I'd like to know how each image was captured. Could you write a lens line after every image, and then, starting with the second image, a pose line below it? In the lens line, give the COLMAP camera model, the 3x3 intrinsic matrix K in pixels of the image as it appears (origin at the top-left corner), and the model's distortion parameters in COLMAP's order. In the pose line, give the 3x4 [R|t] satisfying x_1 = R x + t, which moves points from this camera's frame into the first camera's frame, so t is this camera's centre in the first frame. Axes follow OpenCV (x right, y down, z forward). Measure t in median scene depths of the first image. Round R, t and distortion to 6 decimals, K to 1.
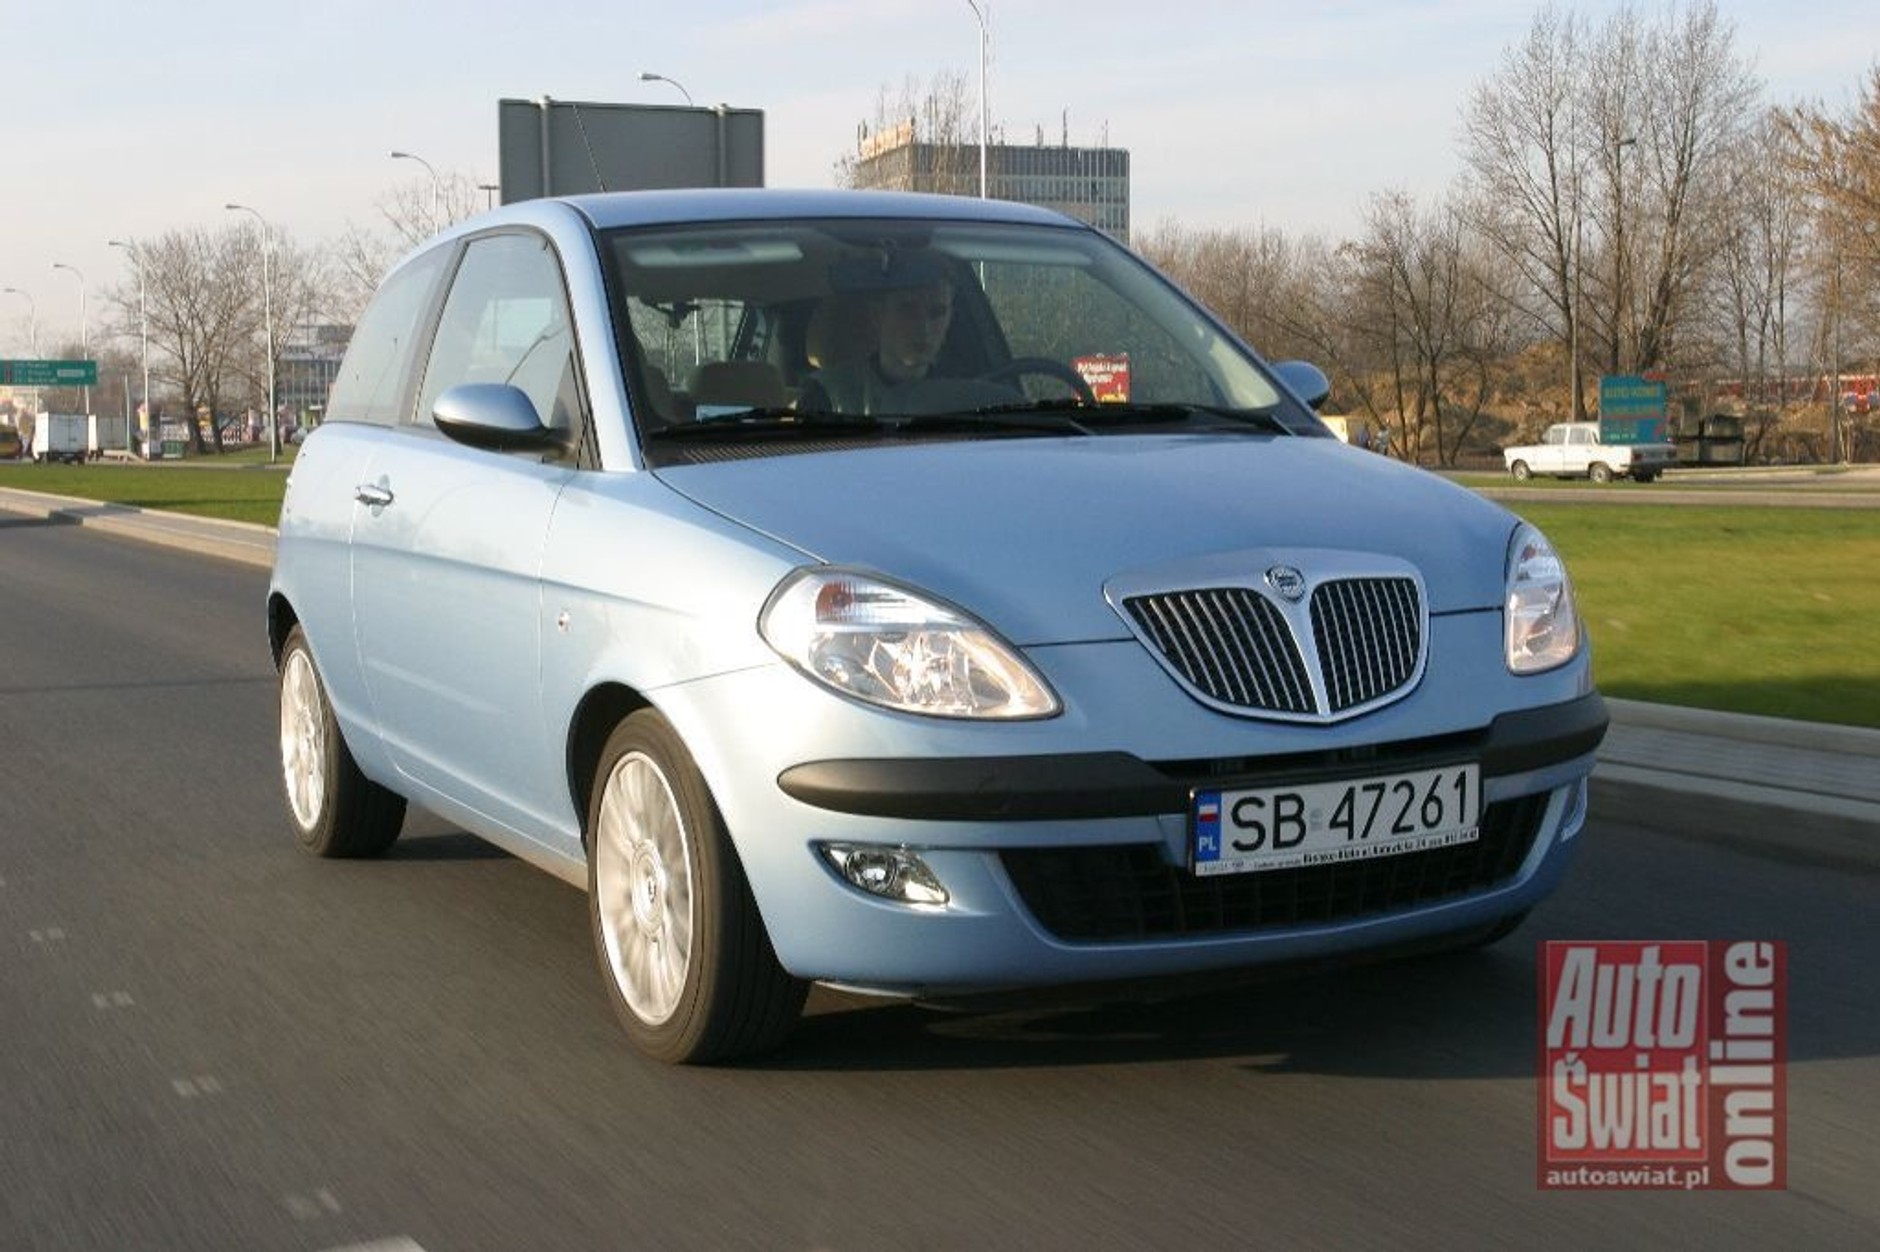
lens RADIAL K [[2680.0, 0, 940.0], [0, 2680.0, 626.0], [0, 0, 1]] dist [-0.016433, -0.002921]
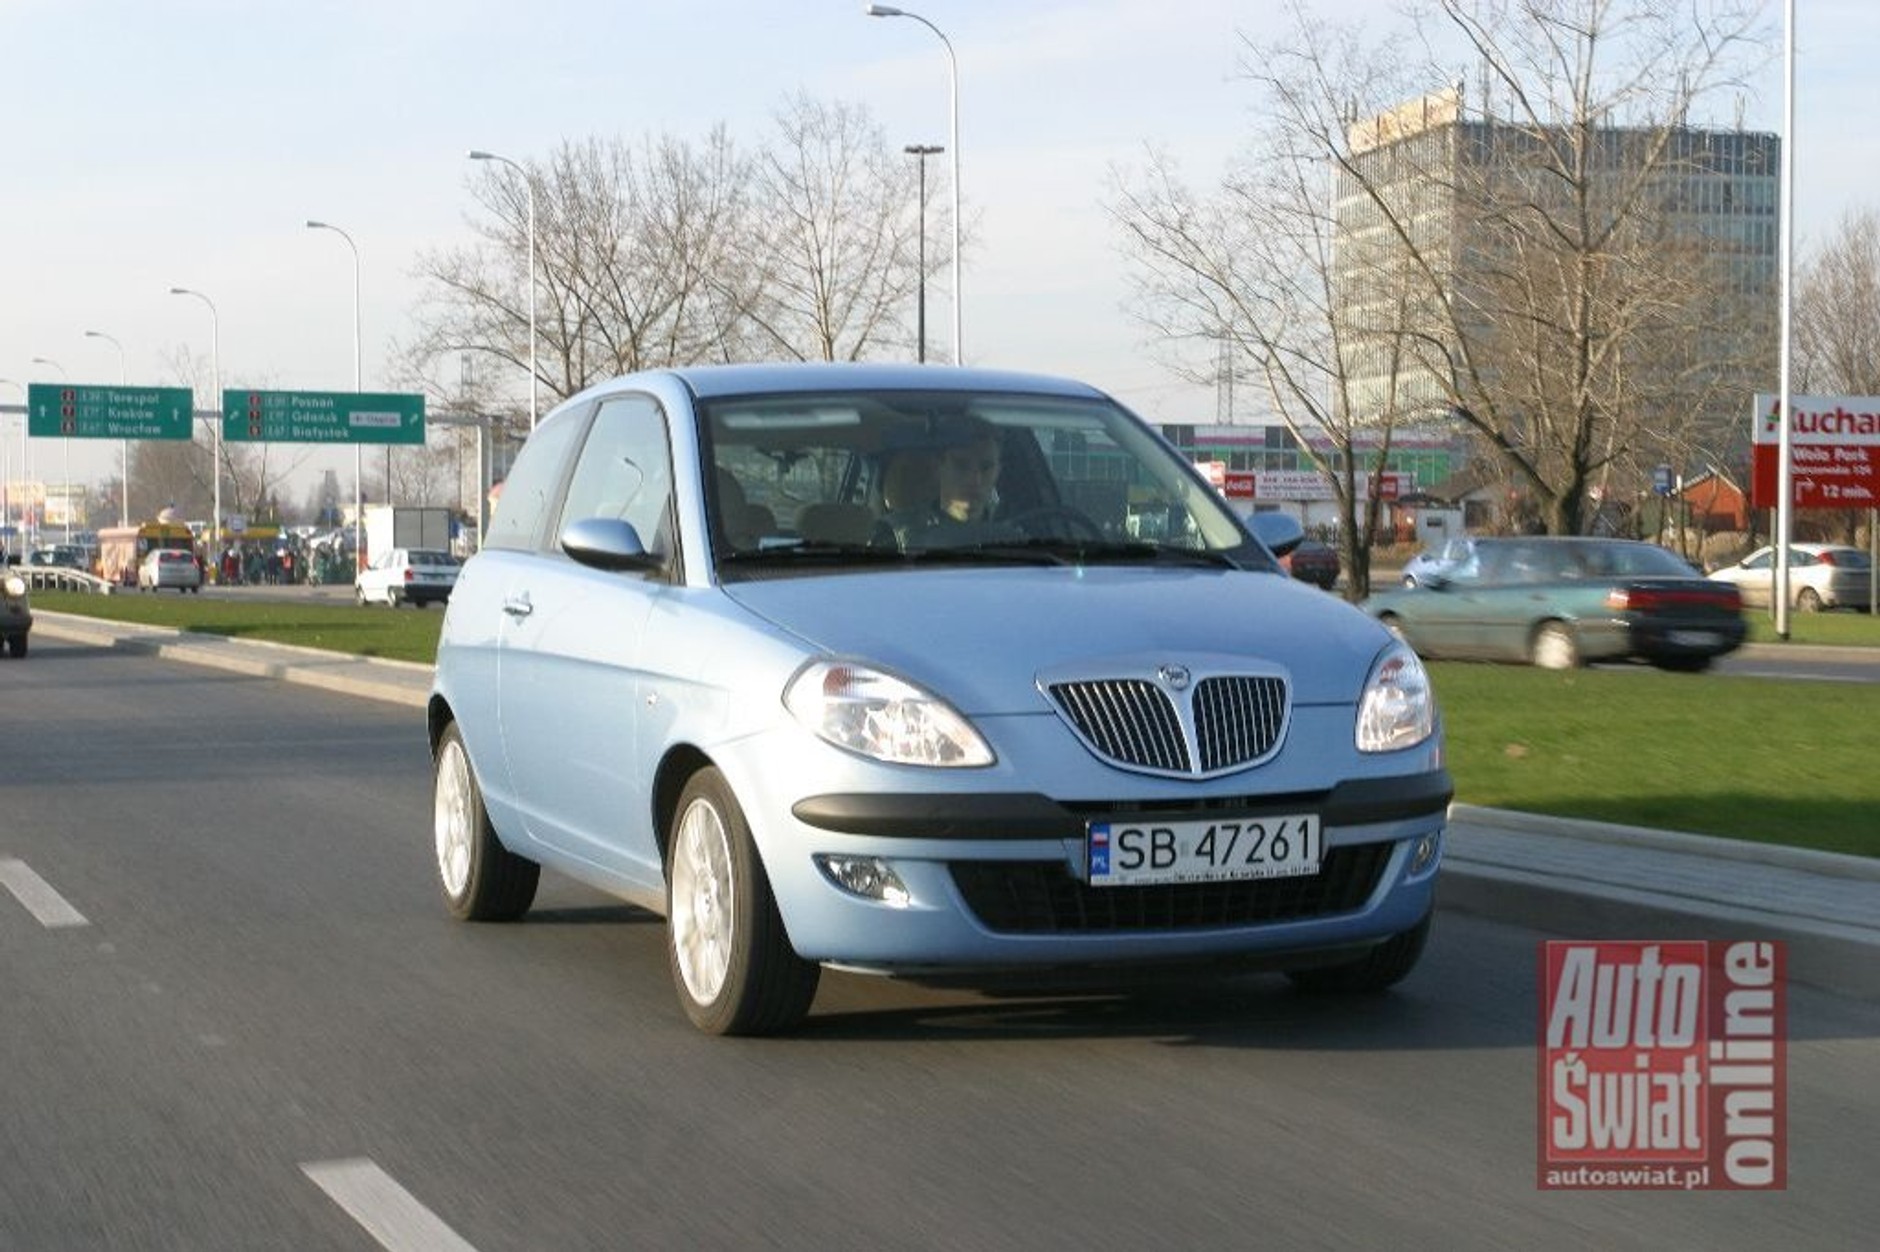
lens RADIAL K [[3235.5, 0, 988.2], [0, 3235.5, 624.6], [0, 0, 1]] dist [0.001393, -0.008177]
pose [[0.997008, 0.020468, -0.074538, 0.155391], [-0.024906, 0.997941, -0.059108, 0.056241], [0.073174, 0.060788, 0.995465, -0.624197]]
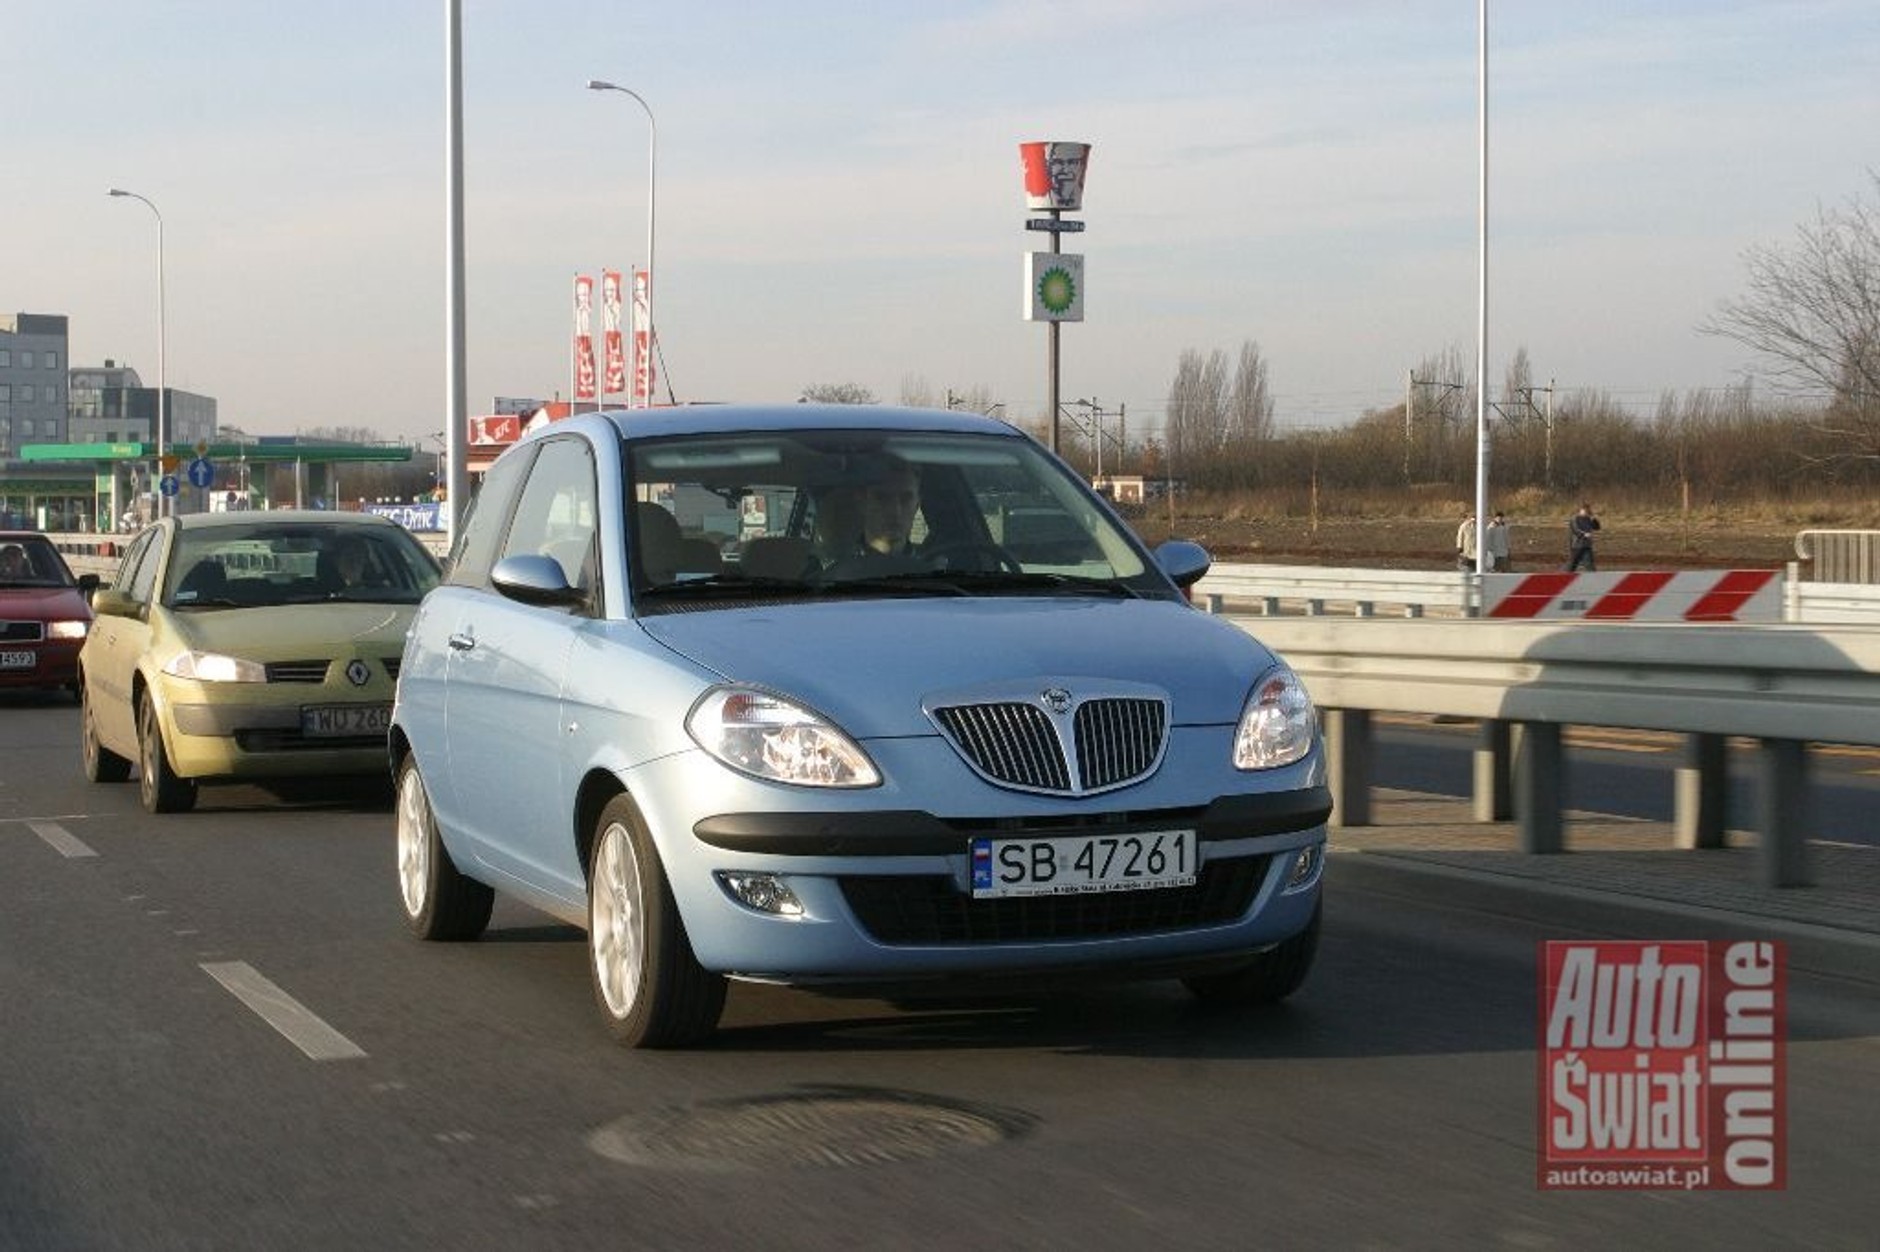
lens RADIAL K [[3235.5, 0, 988.2], [0, 3235.5, 624.6], [0, 0, 1]] dist [0.001393, -0.008177]
pose [[0.995715, 0.009103, -0.092023, 0.249210], [-0.015361, 0.997600, -0.067519, 0.060388], [0.091187, 0.068643, 0.993465, -0.707828]]
